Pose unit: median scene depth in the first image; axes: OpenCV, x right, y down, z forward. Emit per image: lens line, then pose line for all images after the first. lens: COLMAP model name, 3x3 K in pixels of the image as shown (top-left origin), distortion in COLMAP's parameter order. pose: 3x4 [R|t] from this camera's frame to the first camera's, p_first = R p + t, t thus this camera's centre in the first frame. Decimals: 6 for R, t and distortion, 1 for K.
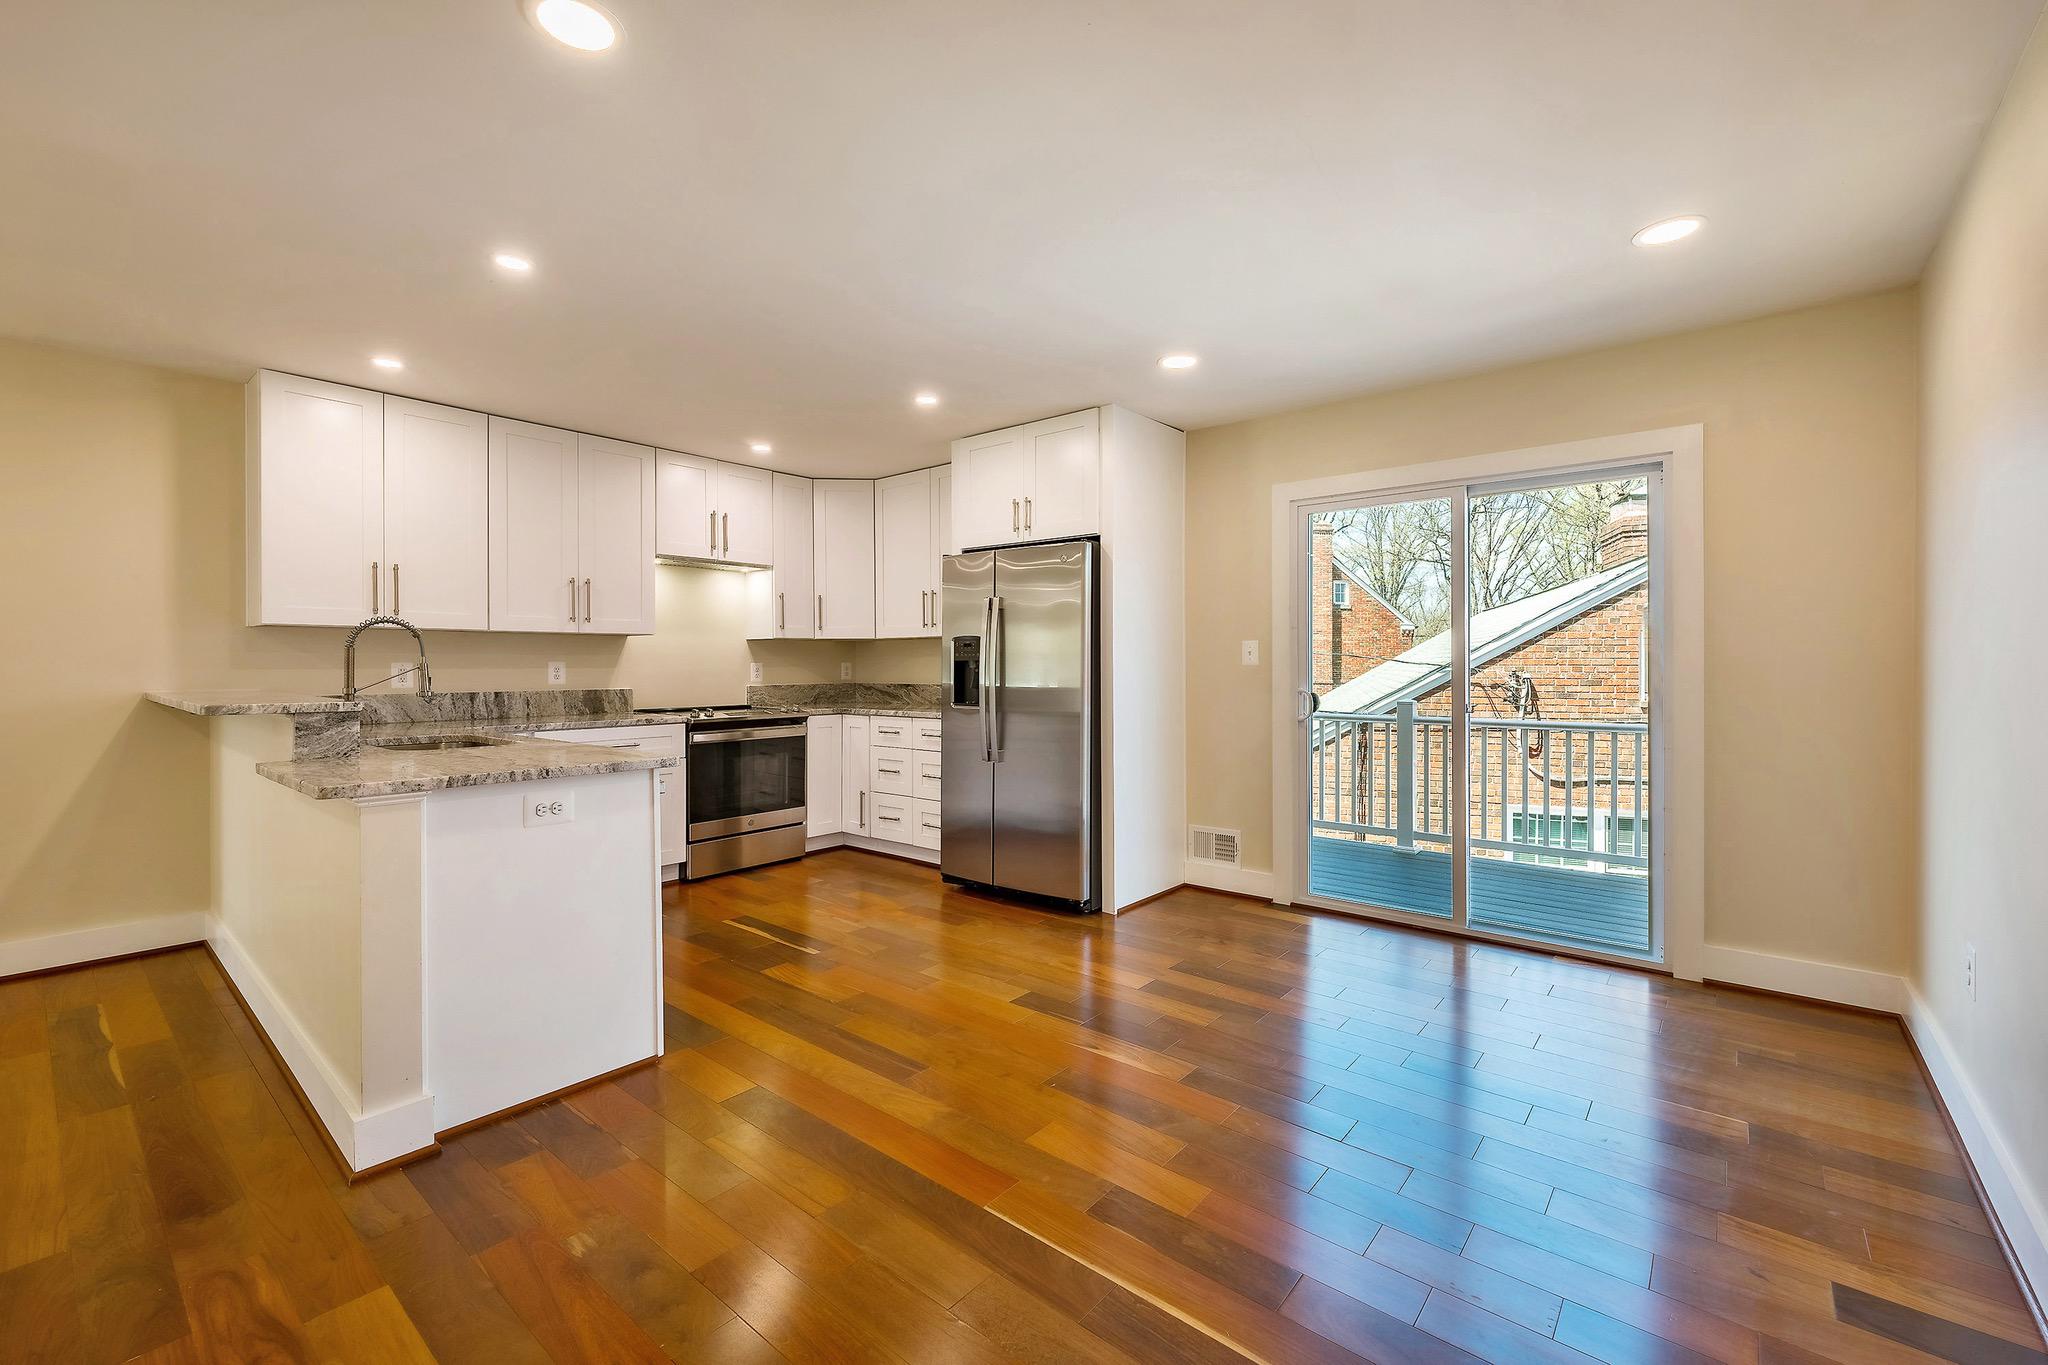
lens RADIAL K [[847.7, 0, 1046.9], [0, 847.7, 667.3], [0, 0, 1]] dist [-0.005431, -0.000067]
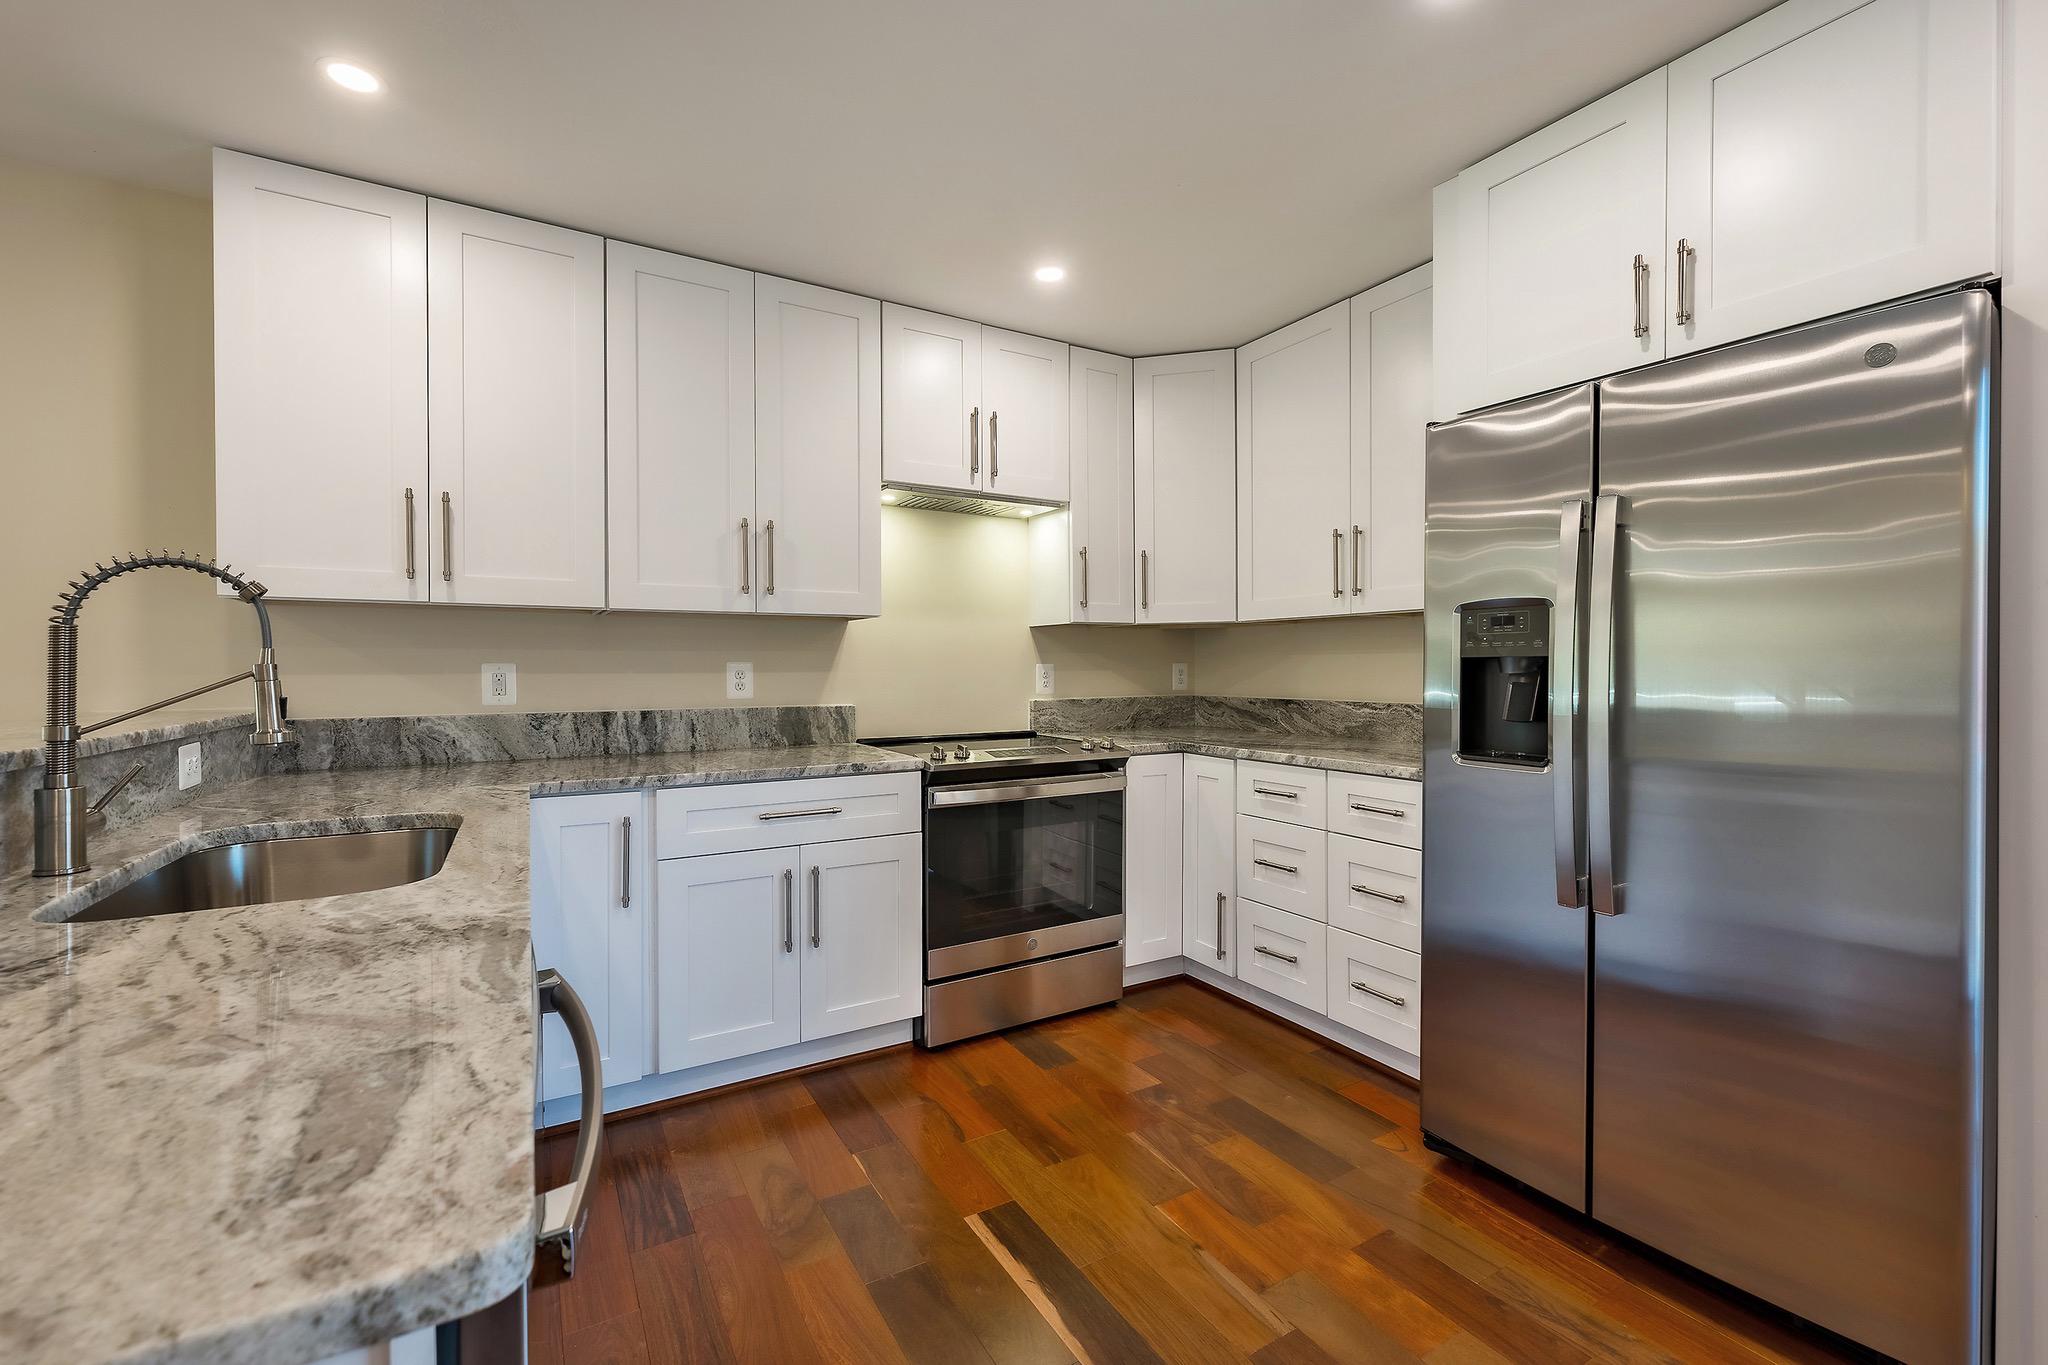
lens RADIAL K [[847.7, 0, 1031.3], [0, 847.7, 678.2], [0, 0, 1]] dist [-0.005431, -0.000067]
pose [[0.937034, 0.004160, -0.349214, -0.164429], [-0.000416, 0.999942, 0.010795, -0.001790], [0.349238, -0.009970, 0.936981, 0.506381]]
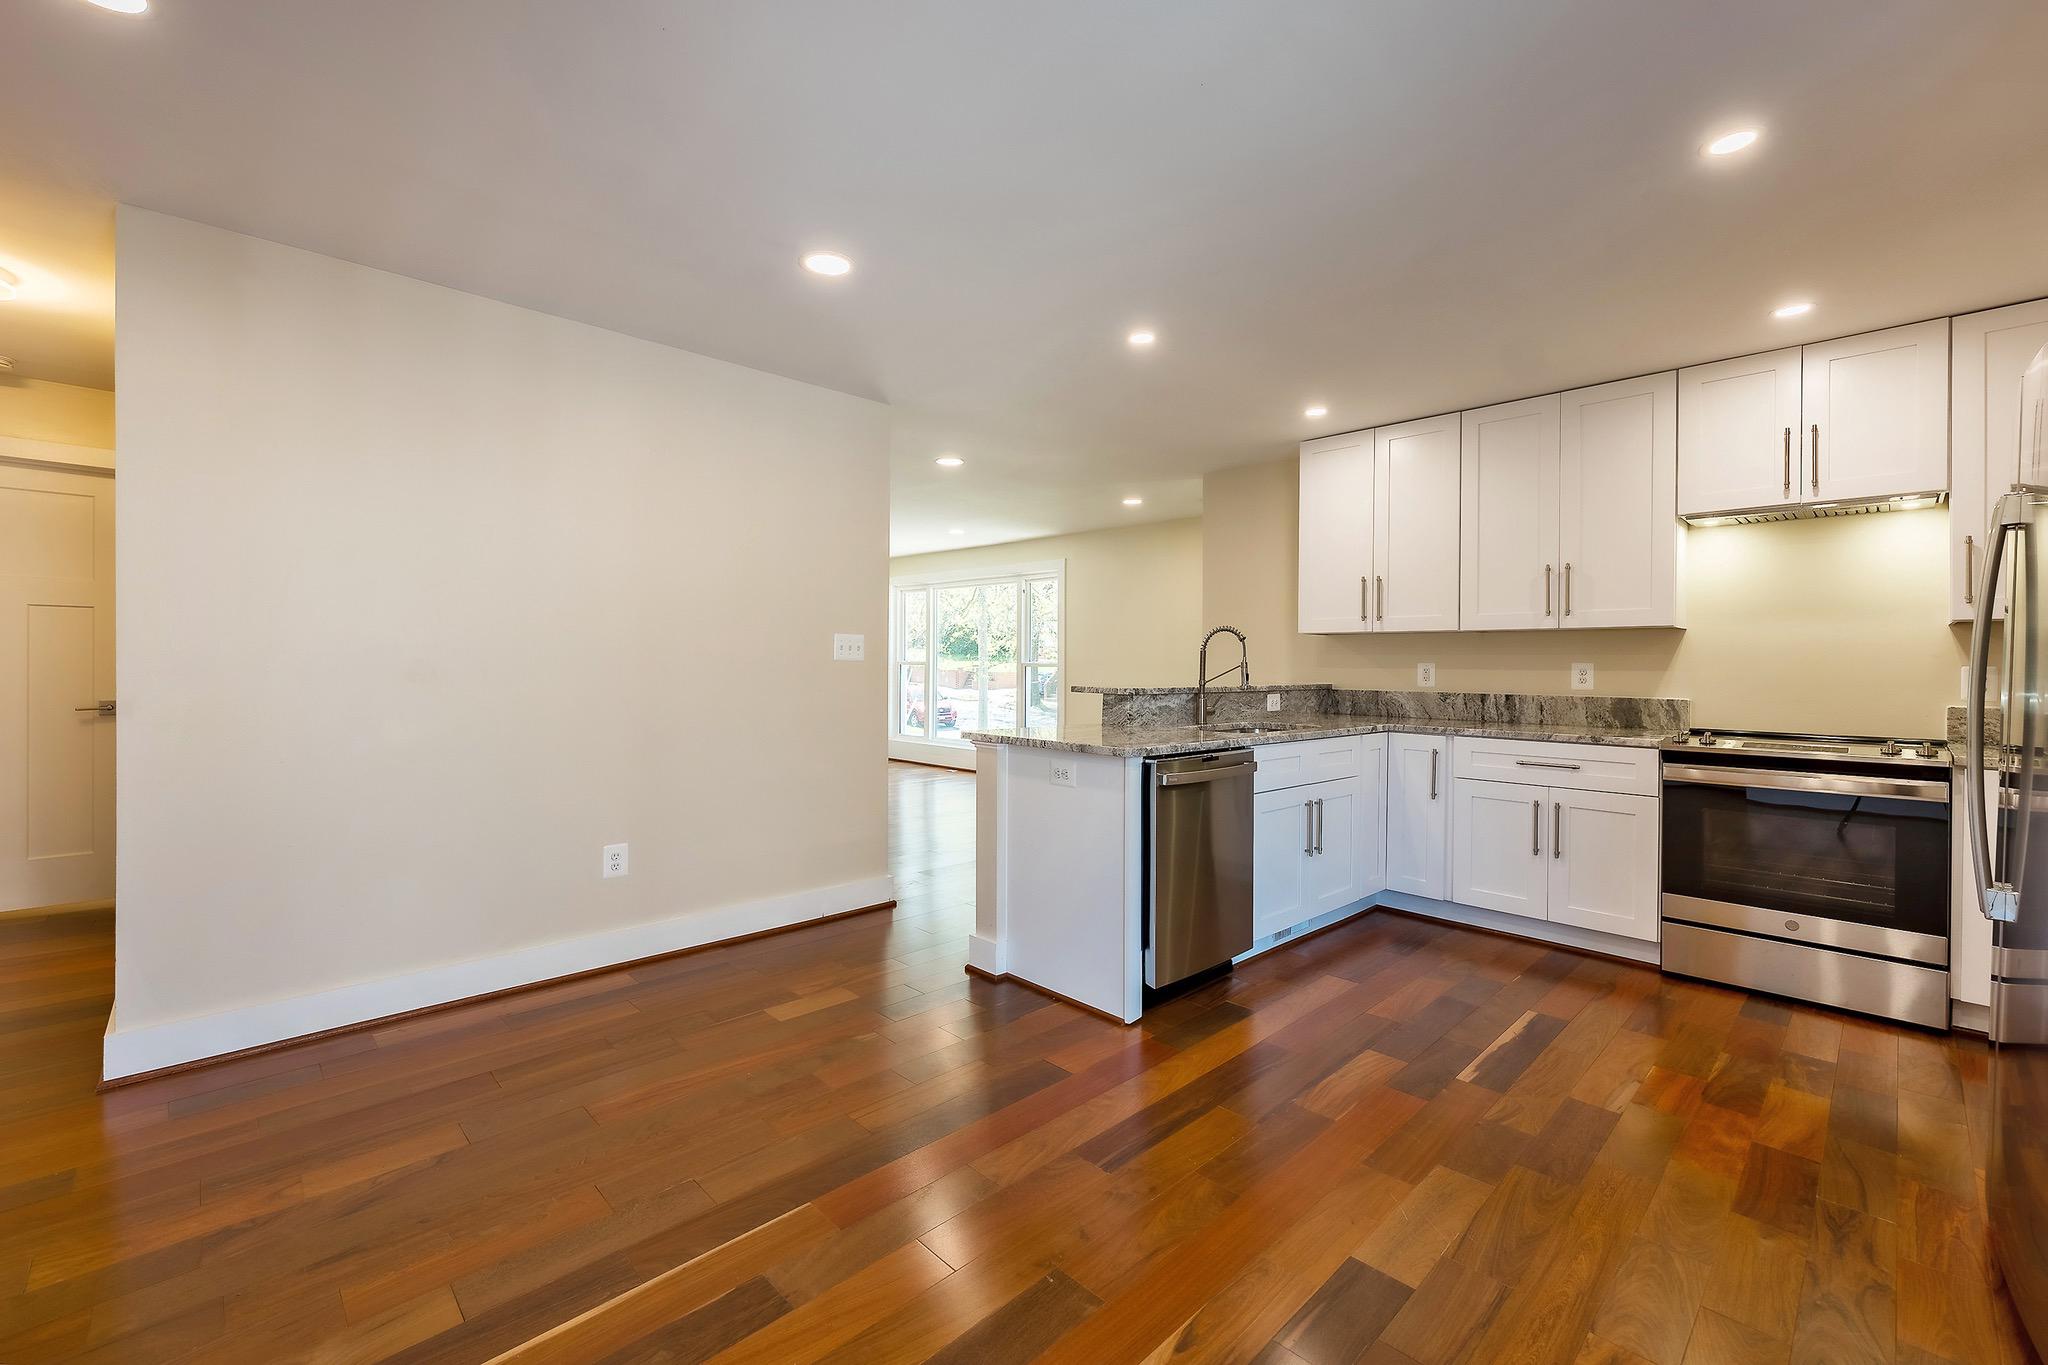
lens RADIAL K [[847.7, 0, 1020.1], [0, 847.7, 670.9], [0, 0, 1]] dist [-0.005431, -0.000067]
pose [[-0.131459, 0.007878, -0.991290, 0.359553], [-0.012467, 0.999876, 0.009599, 0.000133], [0.991243, 0.013620, -0.131345, 0.567419]]
